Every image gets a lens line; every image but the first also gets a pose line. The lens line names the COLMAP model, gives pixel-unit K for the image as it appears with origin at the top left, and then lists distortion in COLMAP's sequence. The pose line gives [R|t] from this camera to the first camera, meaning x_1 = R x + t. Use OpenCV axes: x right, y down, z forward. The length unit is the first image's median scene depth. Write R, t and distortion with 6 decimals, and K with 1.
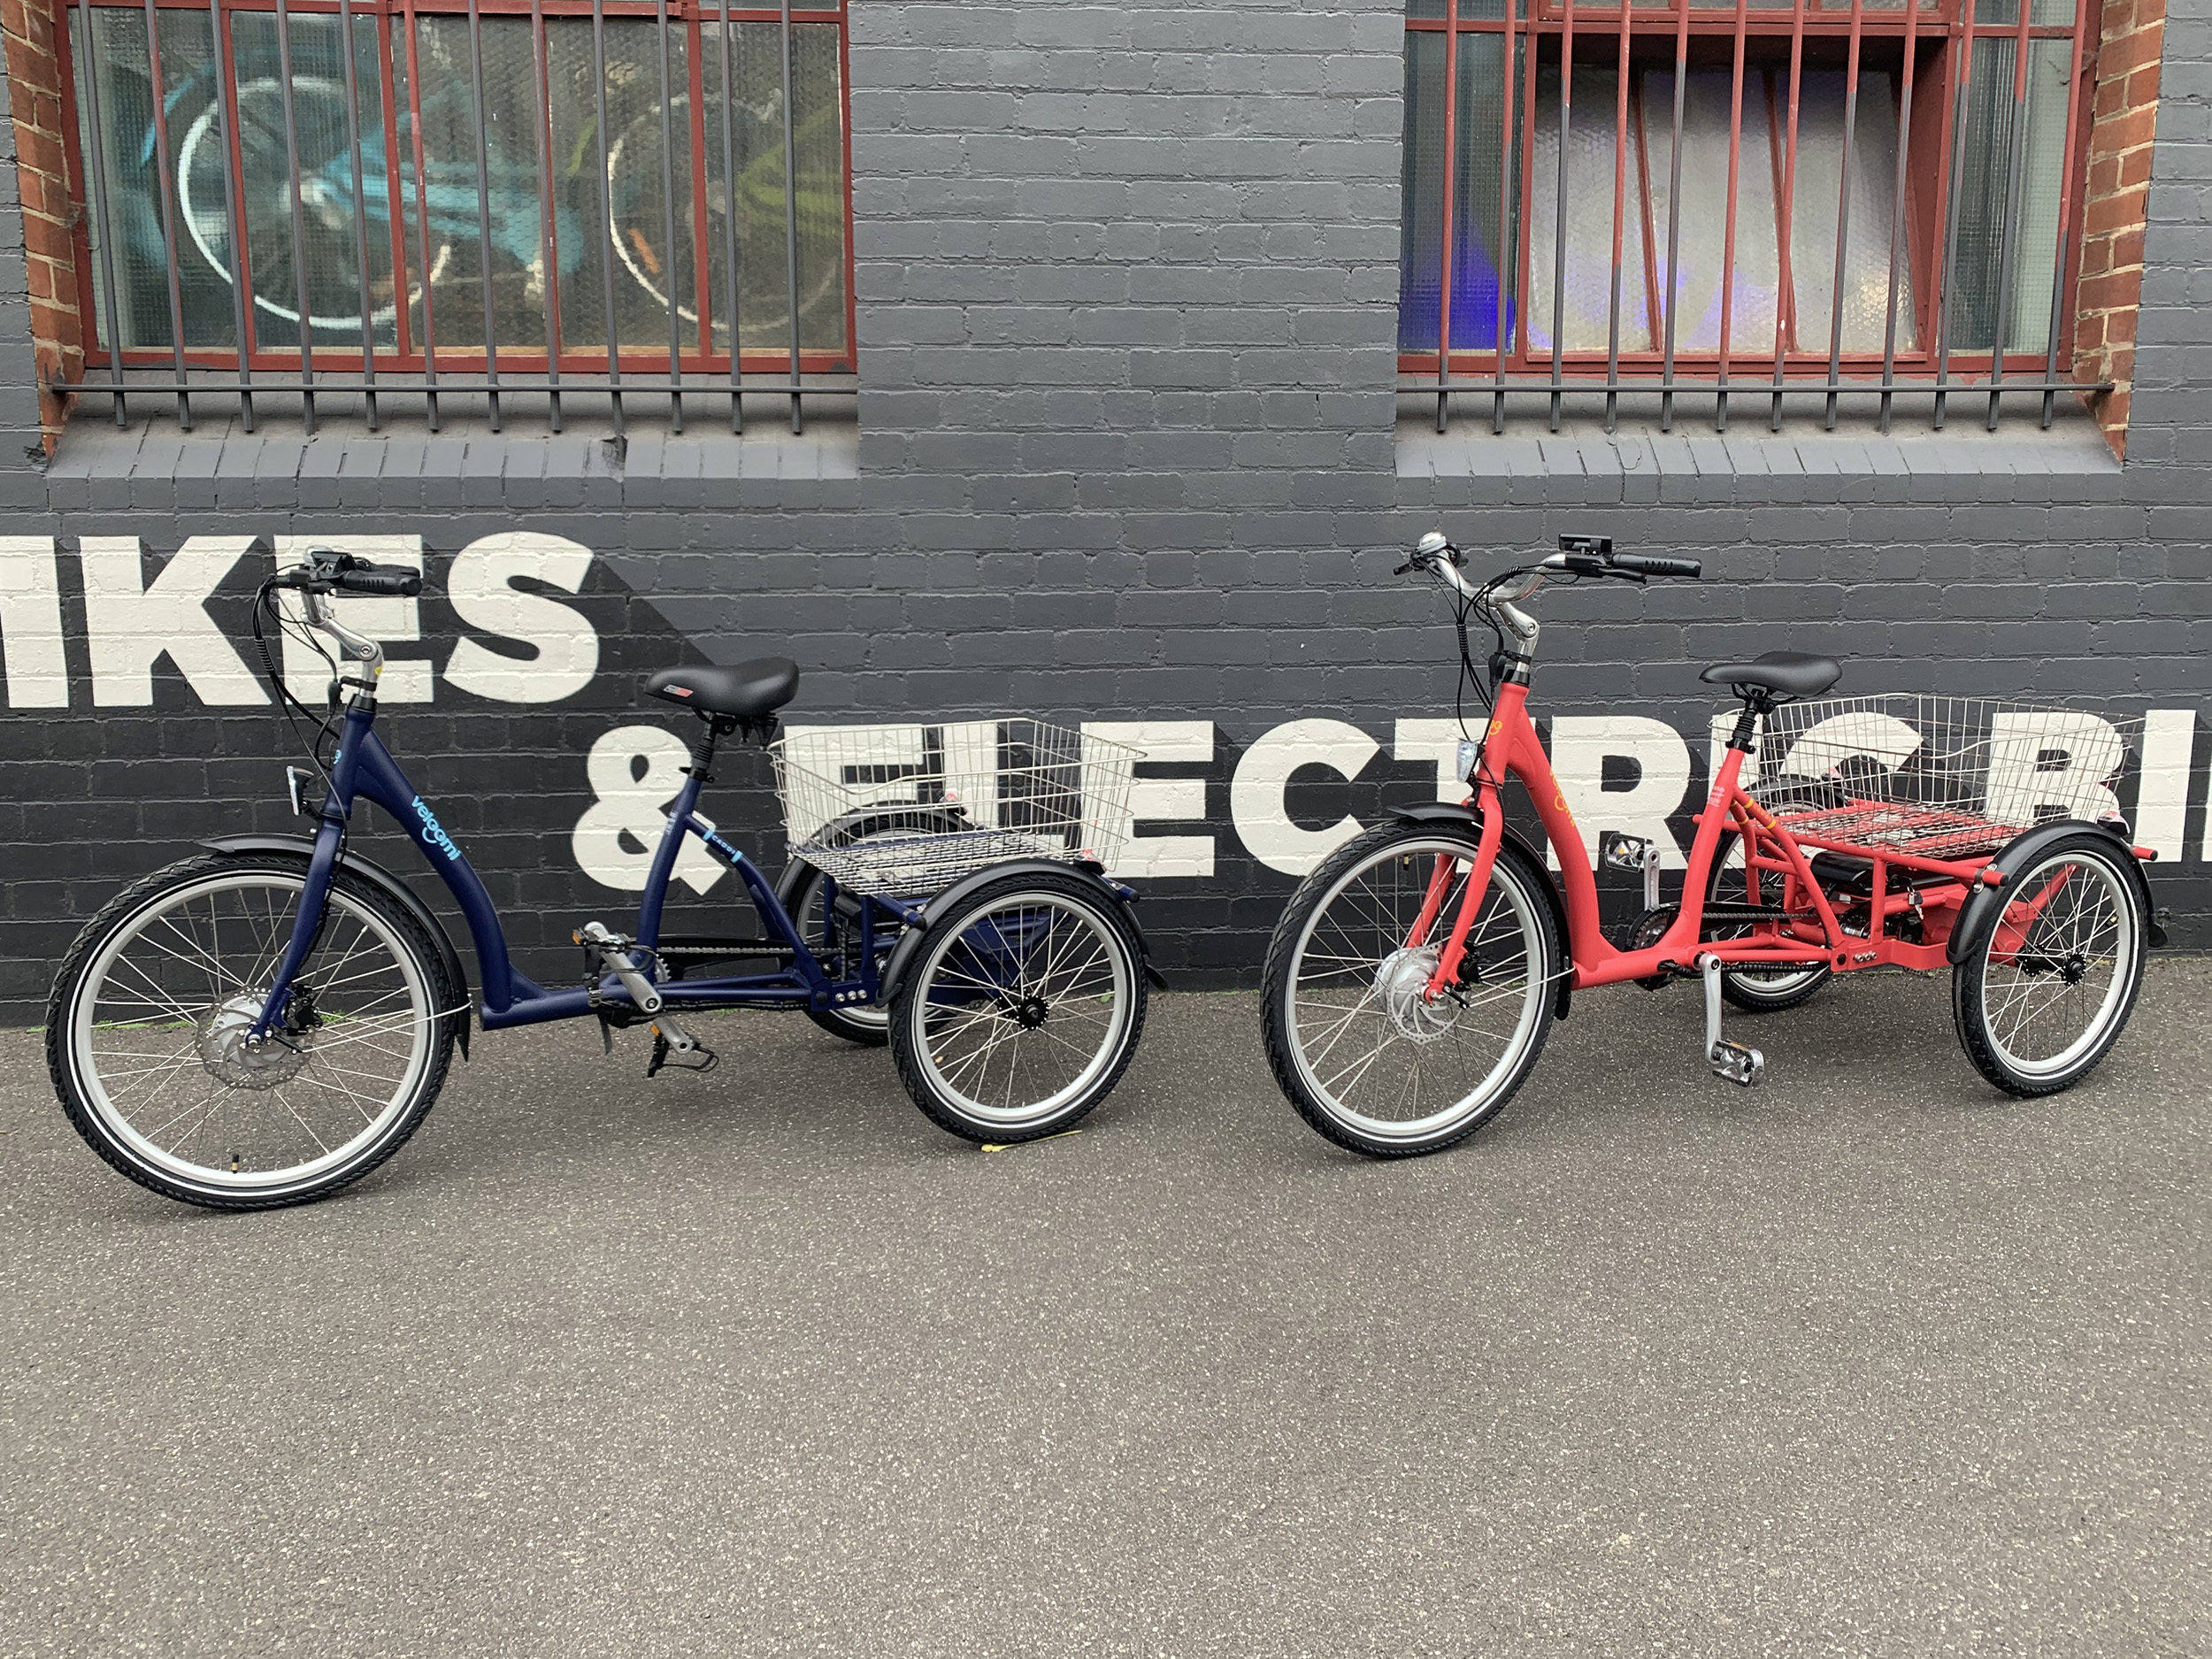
lens RADIAL K [[1678.6, 0, 1106.0], [0, 1678.6, 829.5], [0, 0, 1]] dist [-0.016108, 0.024515]
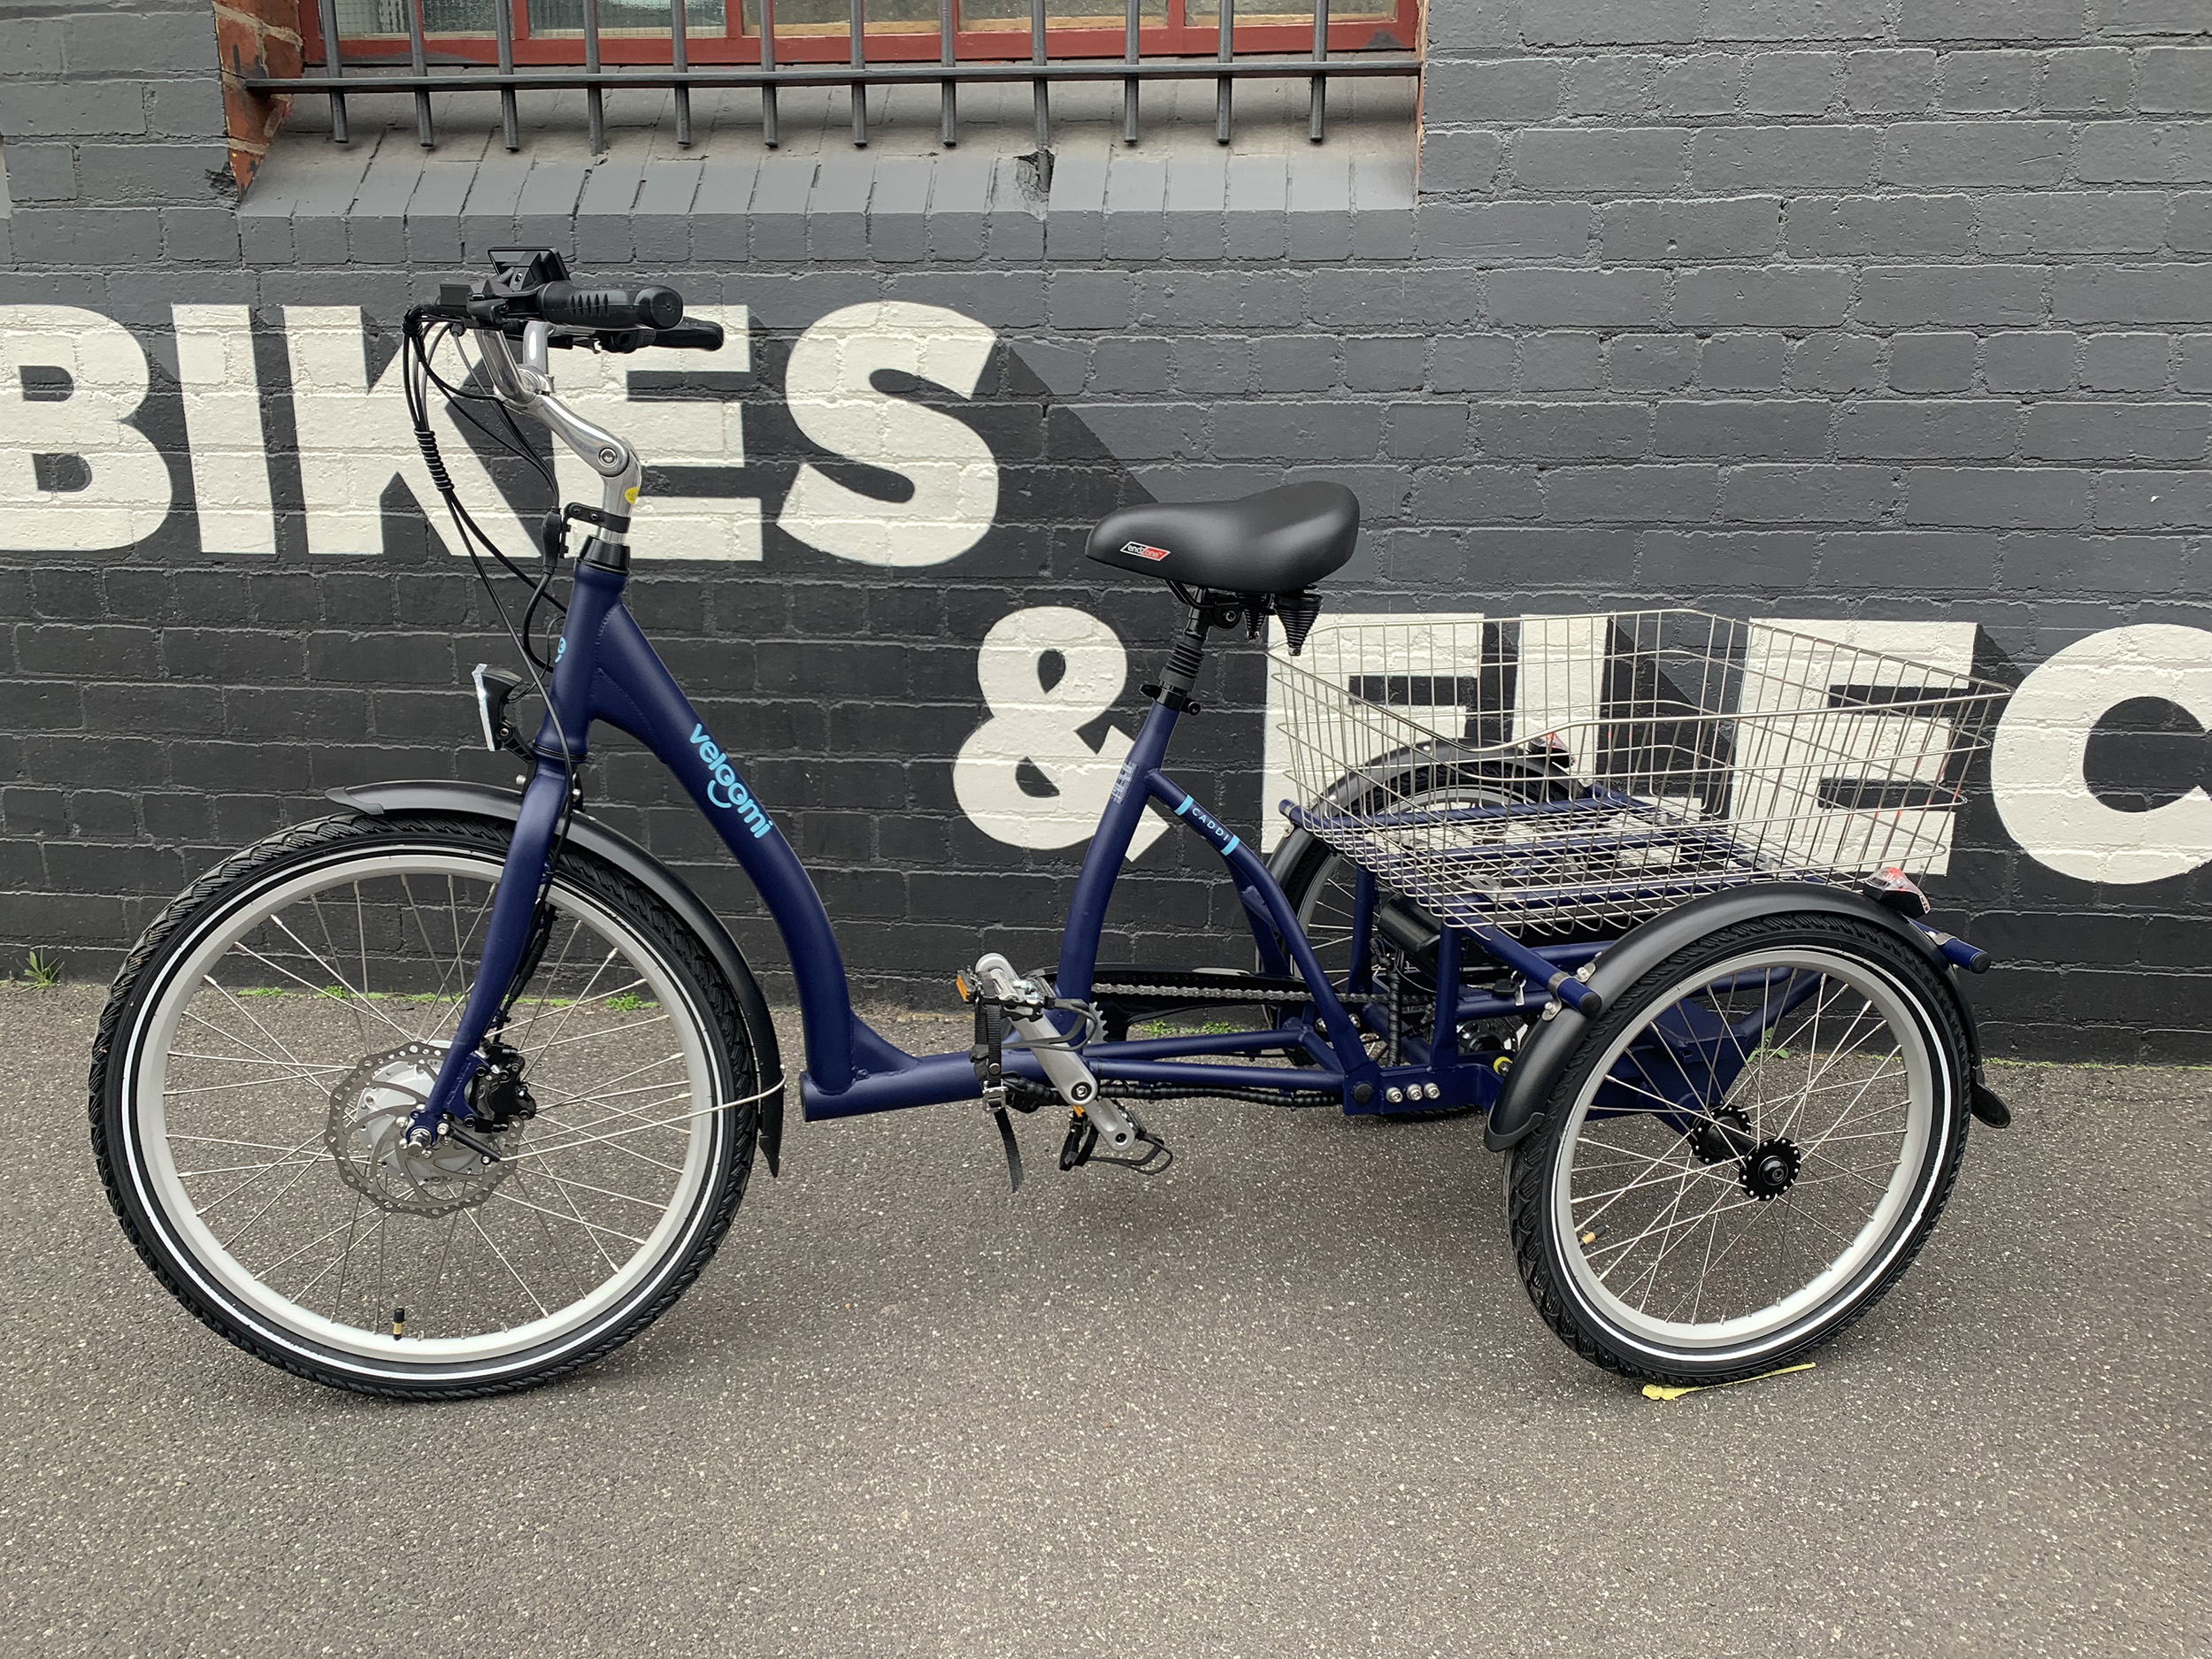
lens RADIAL K [[1678.6, 0, 1106.0], [0, 1678.6, 829.5], [0, 0, 1]] dist [-0.016108, 0.024515]
pose [[0.977223, 0.056366, -0.204594, -0.123220], [-0.041268, 0.996151, 0.077326, -0.026052], [0.208165, -0.067122, 0.975788, 0.369239]]
